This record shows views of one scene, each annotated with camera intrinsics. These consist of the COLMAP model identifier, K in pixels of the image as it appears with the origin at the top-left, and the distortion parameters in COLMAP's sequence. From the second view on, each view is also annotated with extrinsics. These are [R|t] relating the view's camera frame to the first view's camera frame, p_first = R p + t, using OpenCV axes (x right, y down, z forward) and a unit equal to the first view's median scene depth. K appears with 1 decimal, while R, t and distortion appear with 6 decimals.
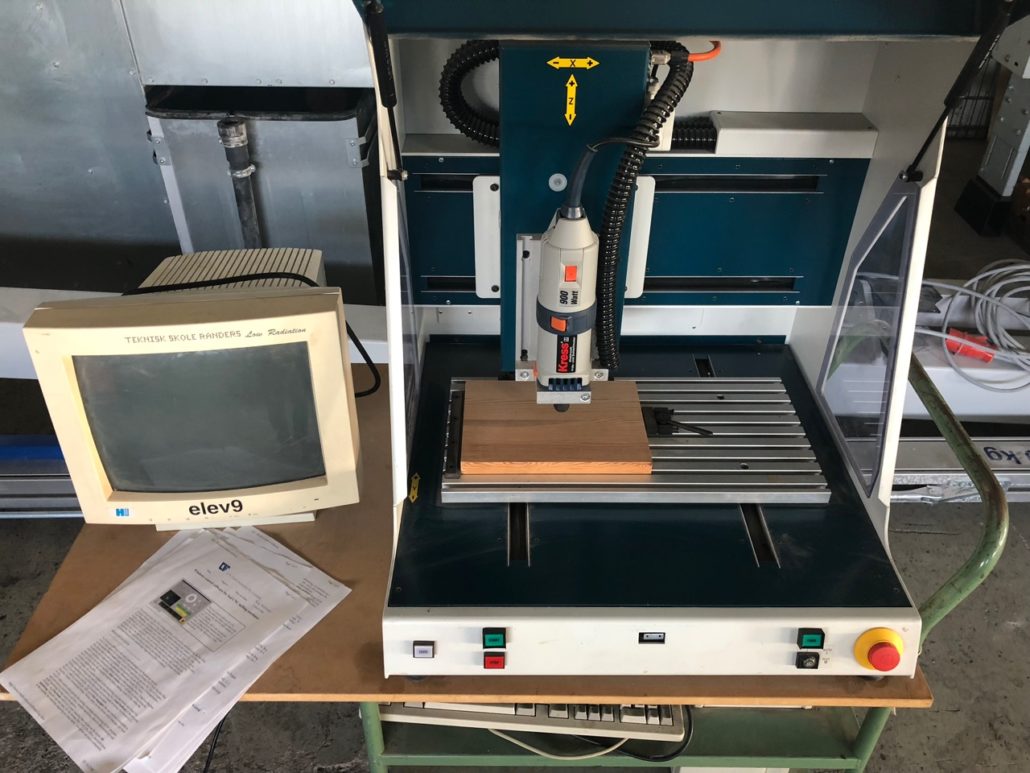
lens RADIAL K [[842.0, 0, 516.0], [0, 842.0, 391.3], [0, 0, 1]] dist [-0.056760, 0.033887]
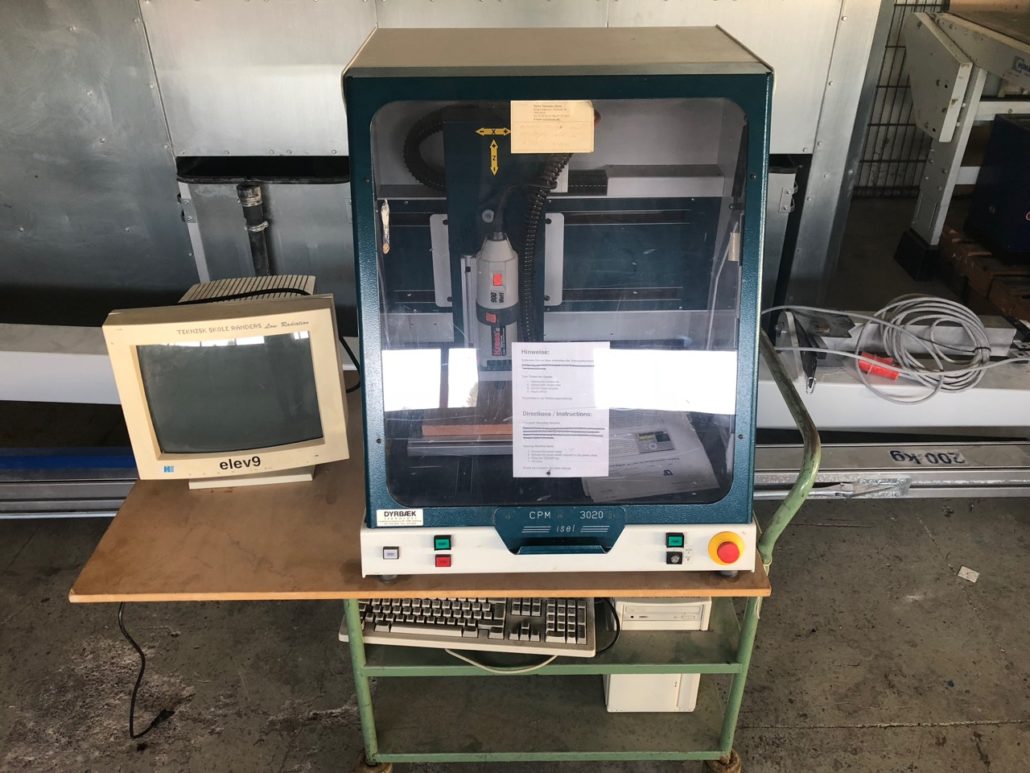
lens RADIAL K [[842.0, 0, 506.5], [0, 842.0, 385.4], [0, 0, 1]] dist [-0.056760, 0.033887]
pose [[0.999868, -0.009534, -0.013123, 0.057960], [0.008364, 0.996220, -0.086460, 0.092966], [0.013898, 0.086339, 0.996169, -0.223555]]
